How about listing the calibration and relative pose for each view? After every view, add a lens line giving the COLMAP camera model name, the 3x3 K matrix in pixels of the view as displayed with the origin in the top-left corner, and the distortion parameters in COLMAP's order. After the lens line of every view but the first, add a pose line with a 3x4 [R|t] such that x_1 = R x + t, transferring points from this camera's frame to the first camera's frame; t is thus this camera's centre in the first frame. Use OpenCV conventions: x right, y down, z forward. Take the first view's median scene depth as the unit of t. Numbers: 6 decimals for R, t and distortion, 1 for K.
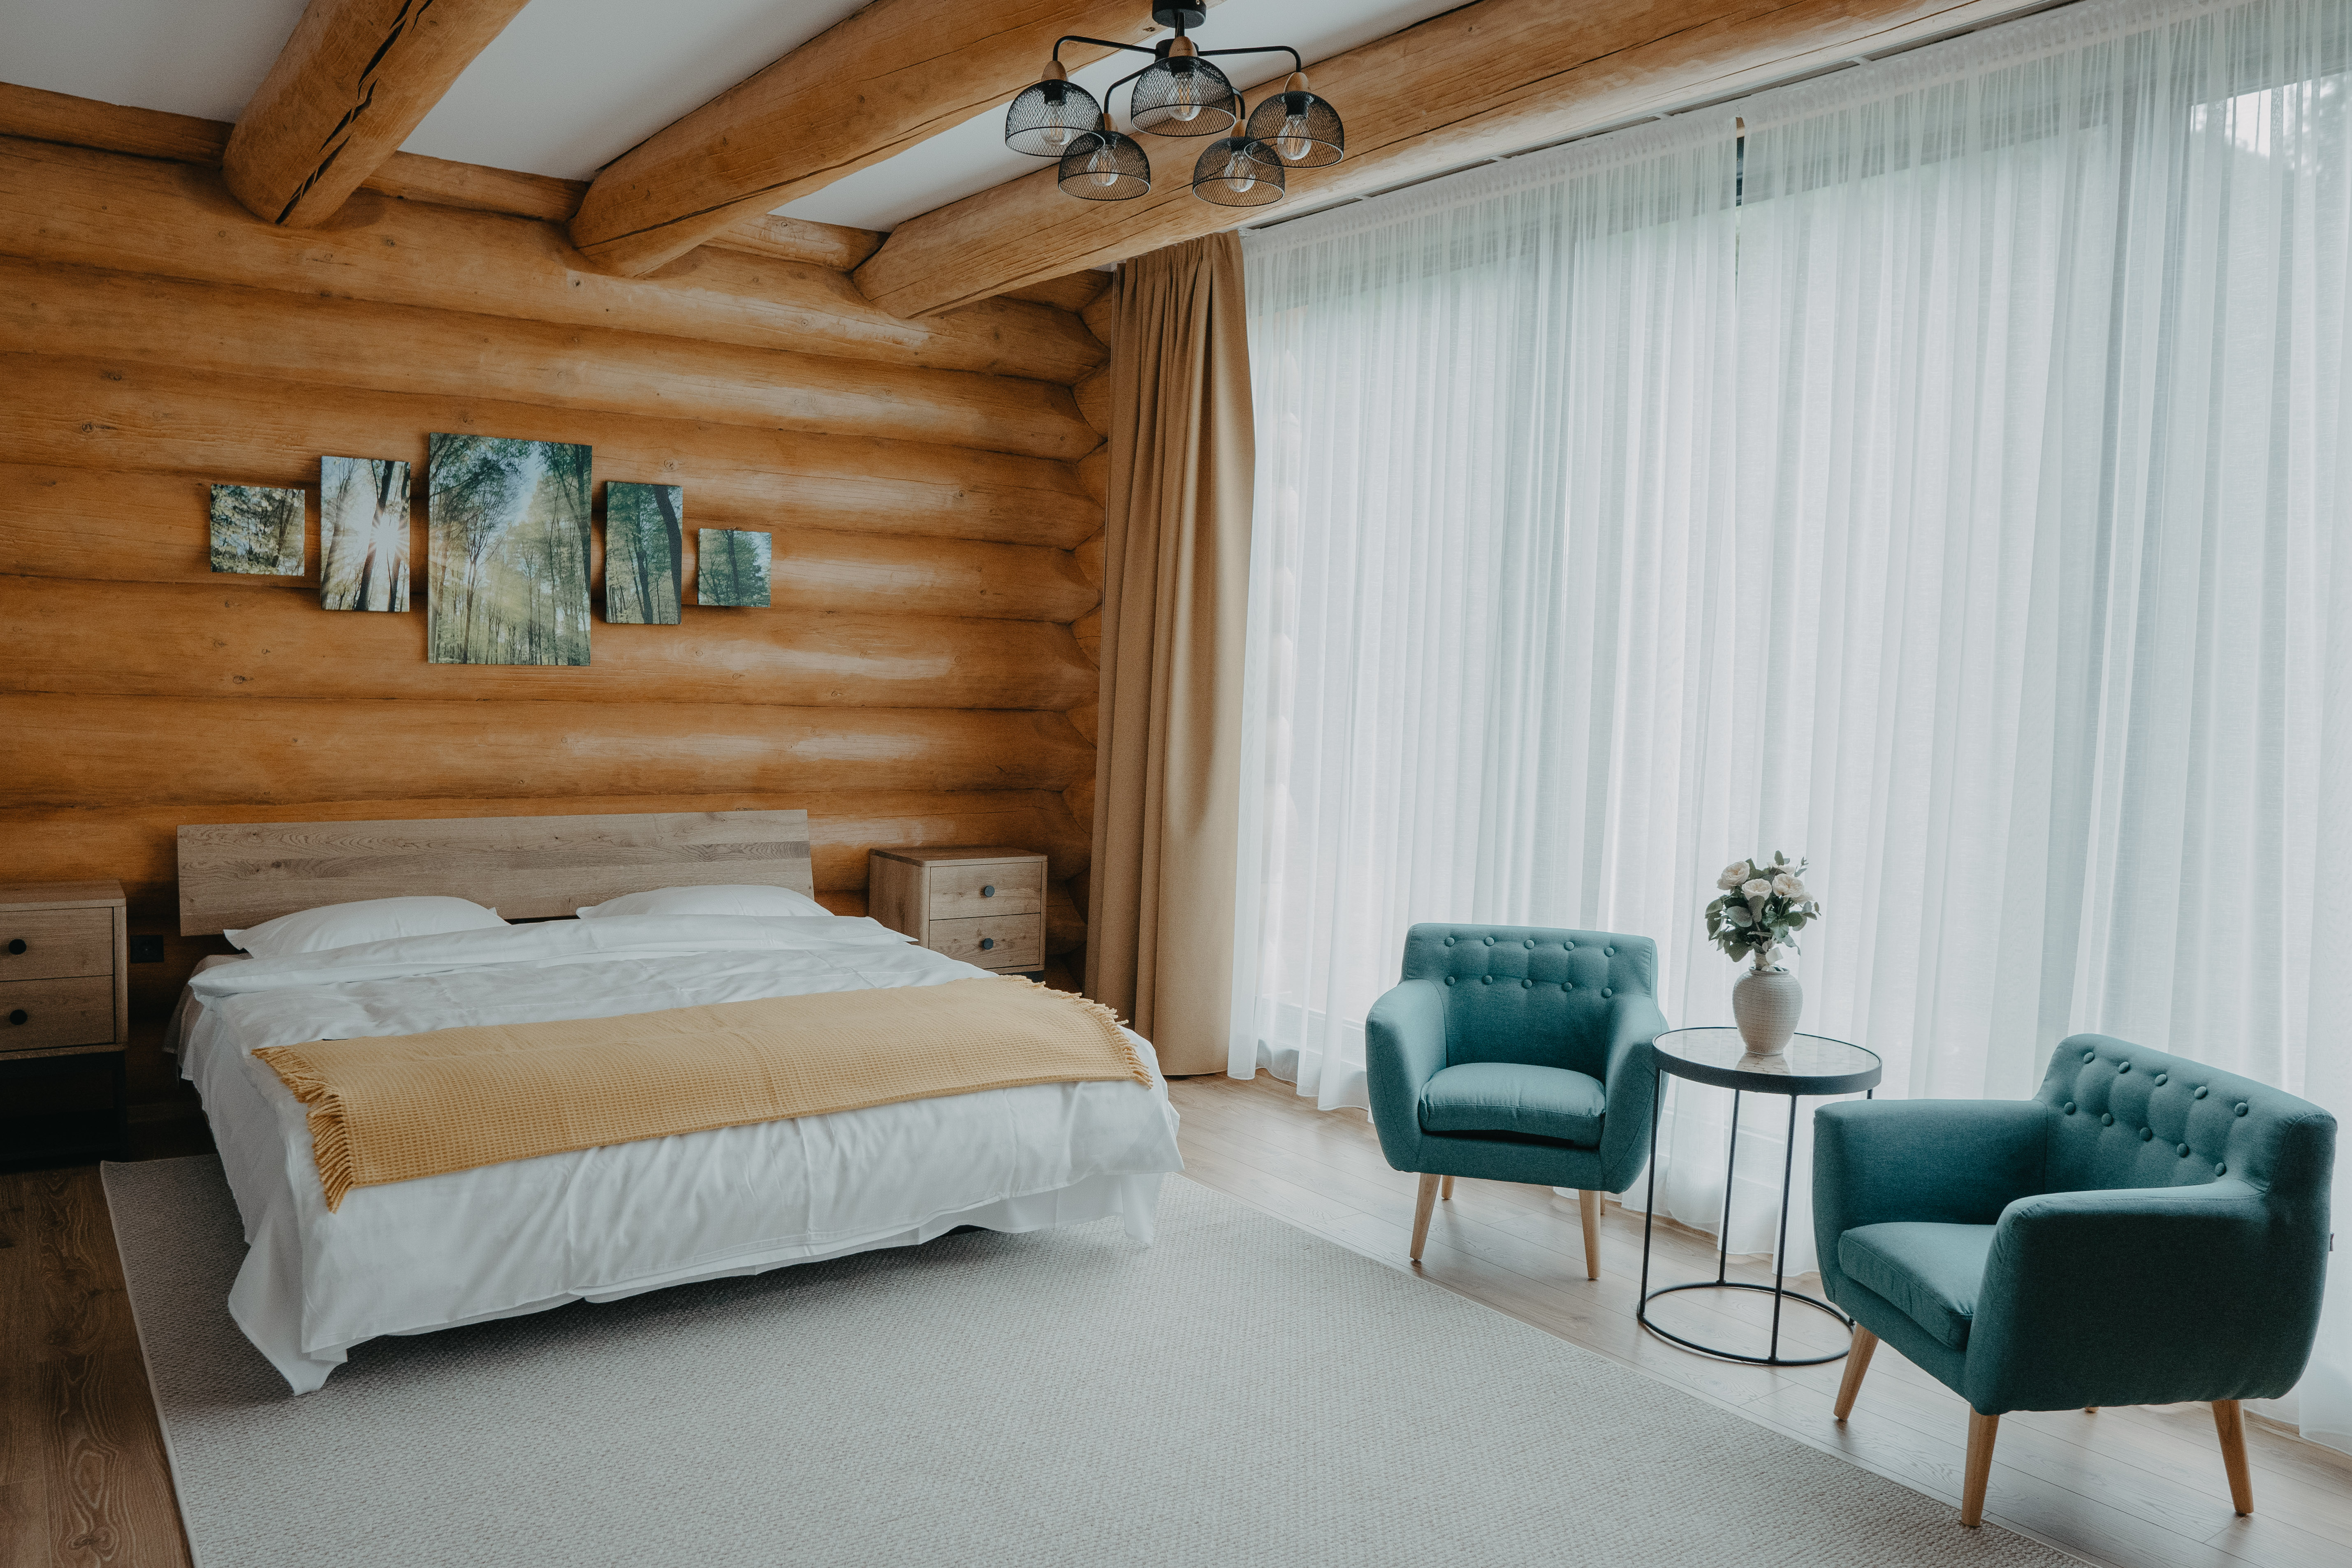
lens RADIAL K [[1623.6, 0, 1166.6], [0, 1623.6, 794.4], [0, 0, 1]] dist [-0.097691, 0.048939]
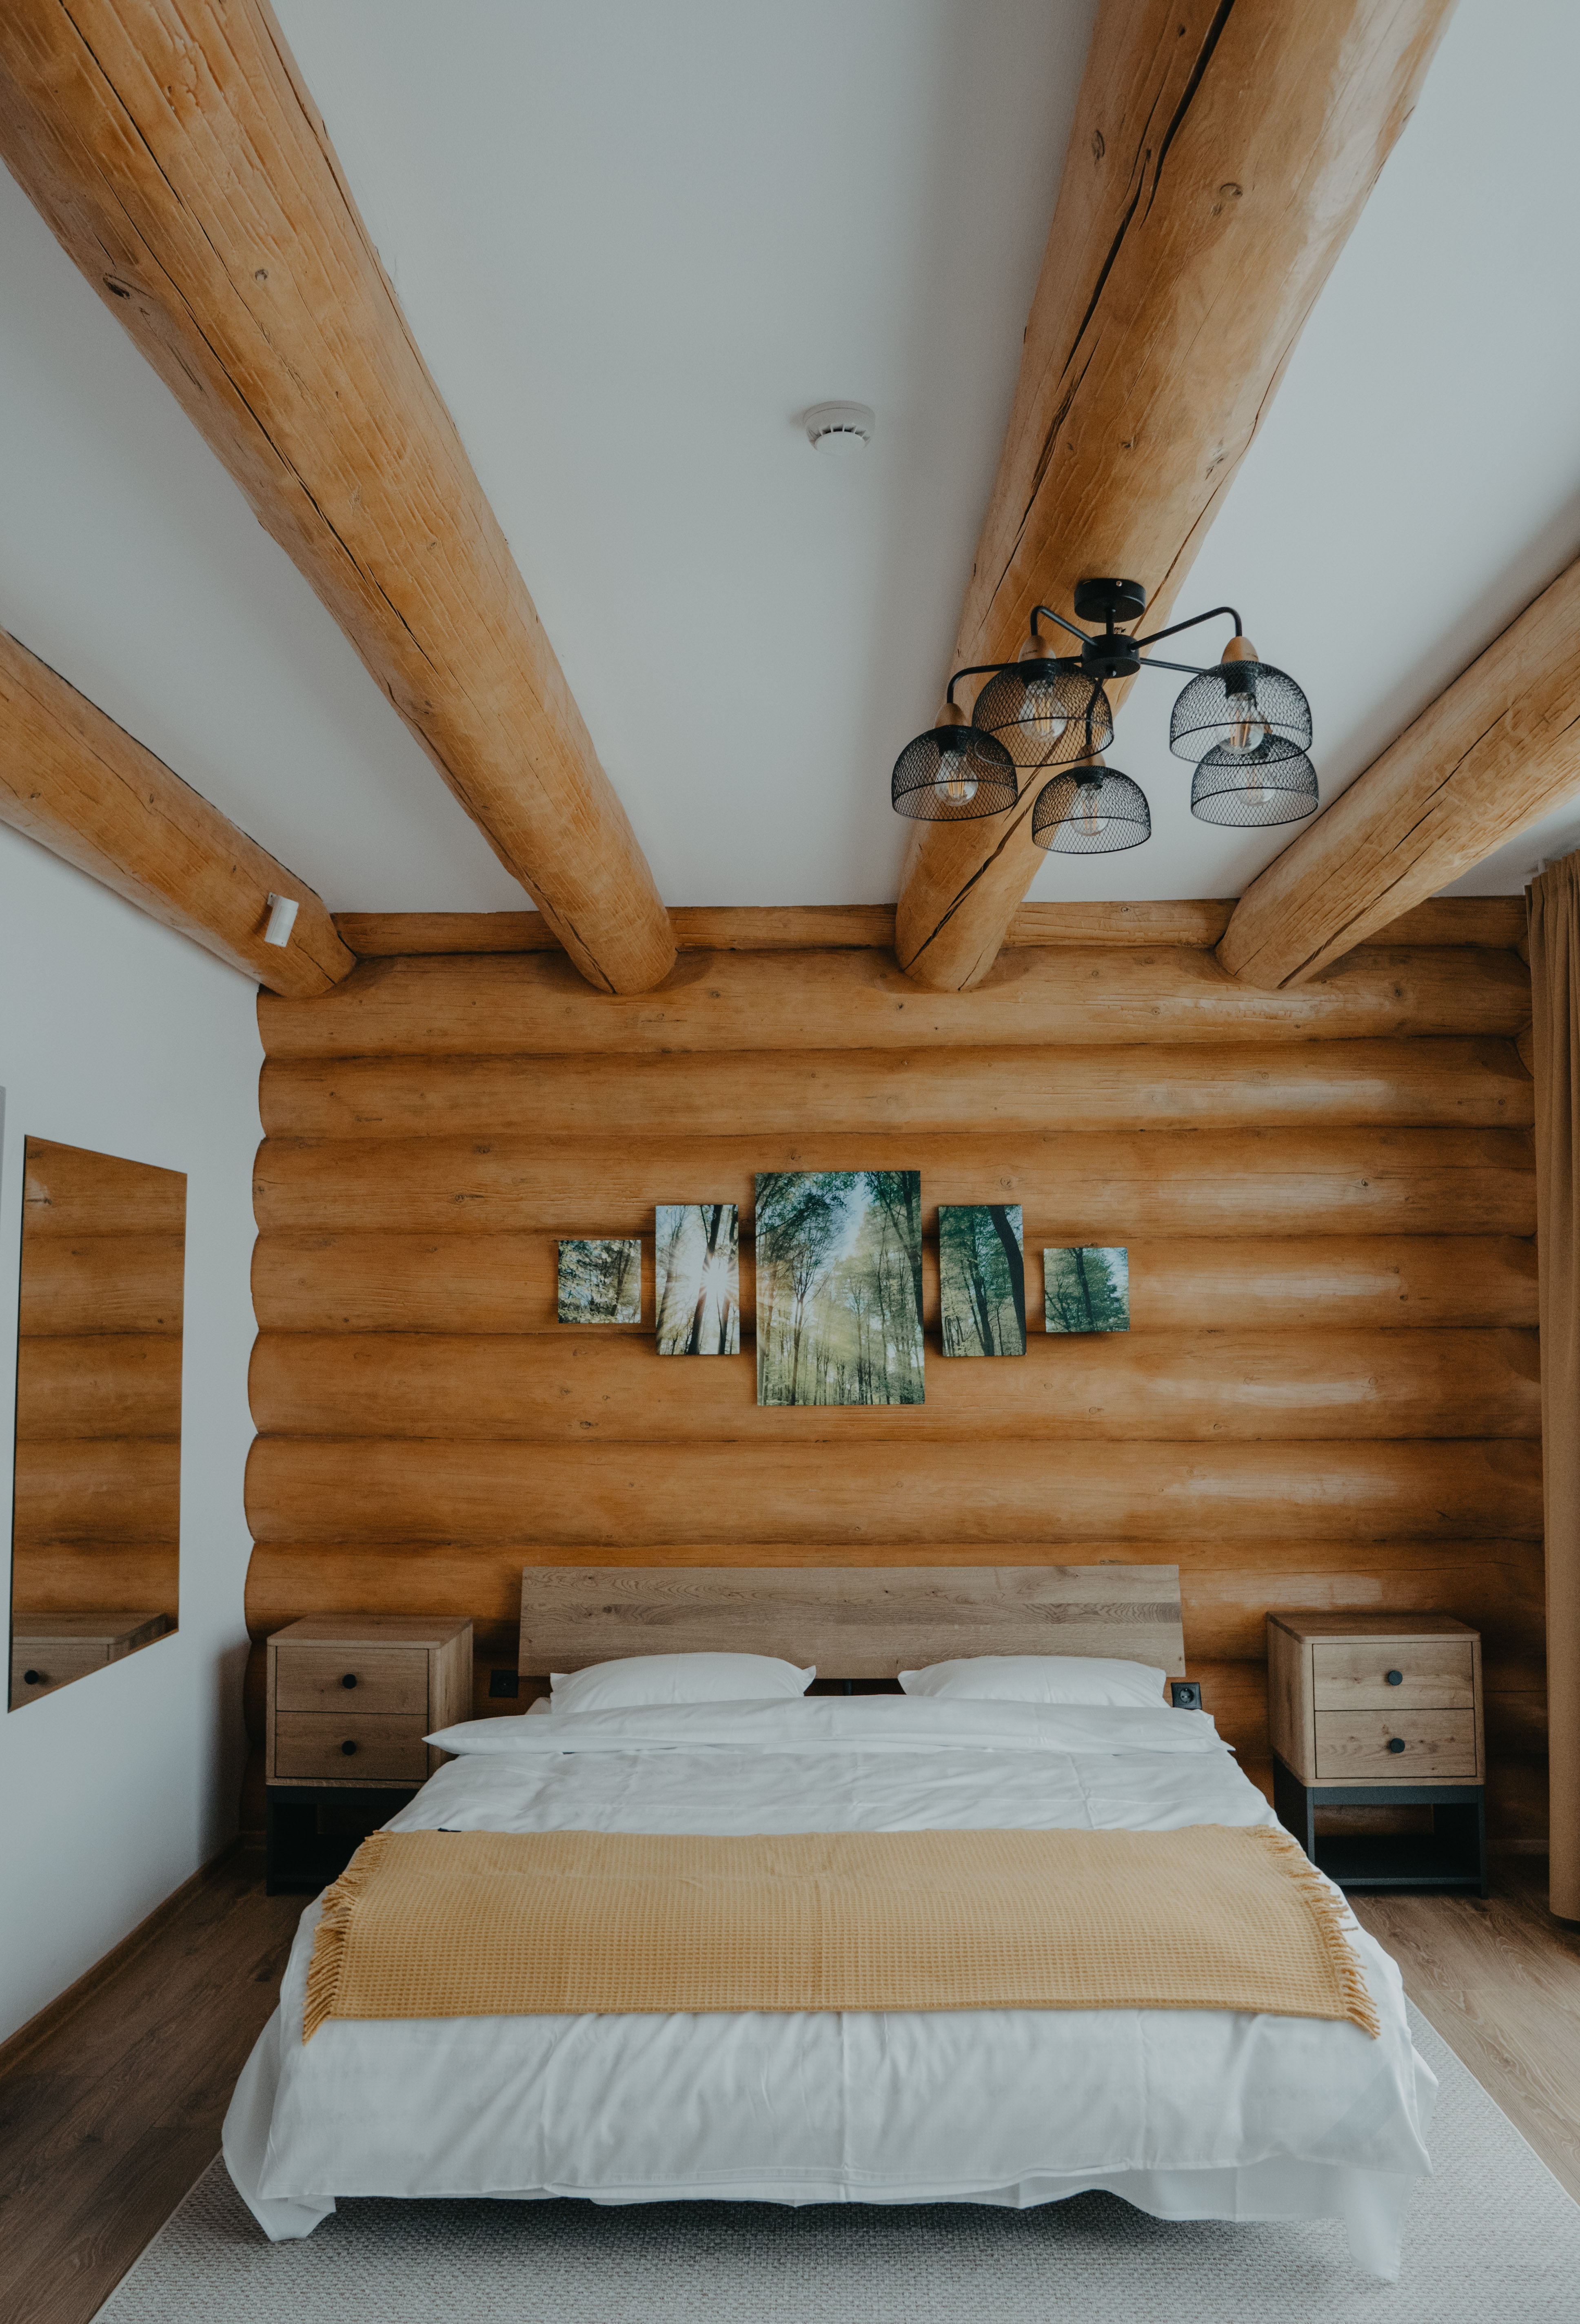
lens RADIAL K [[1685.4, 0, 790.0], [0, 1685.4, 1162.0], [0, 0, 1]] dist [-0.112605, 0.086794]
pose [[0.804168, -0.093264, -0.587039, 0.181330], [-0.018132, 0.983305, -0.181057, -0.044824], [0.594125, 0.156245, 0.789052, 0.180695]]
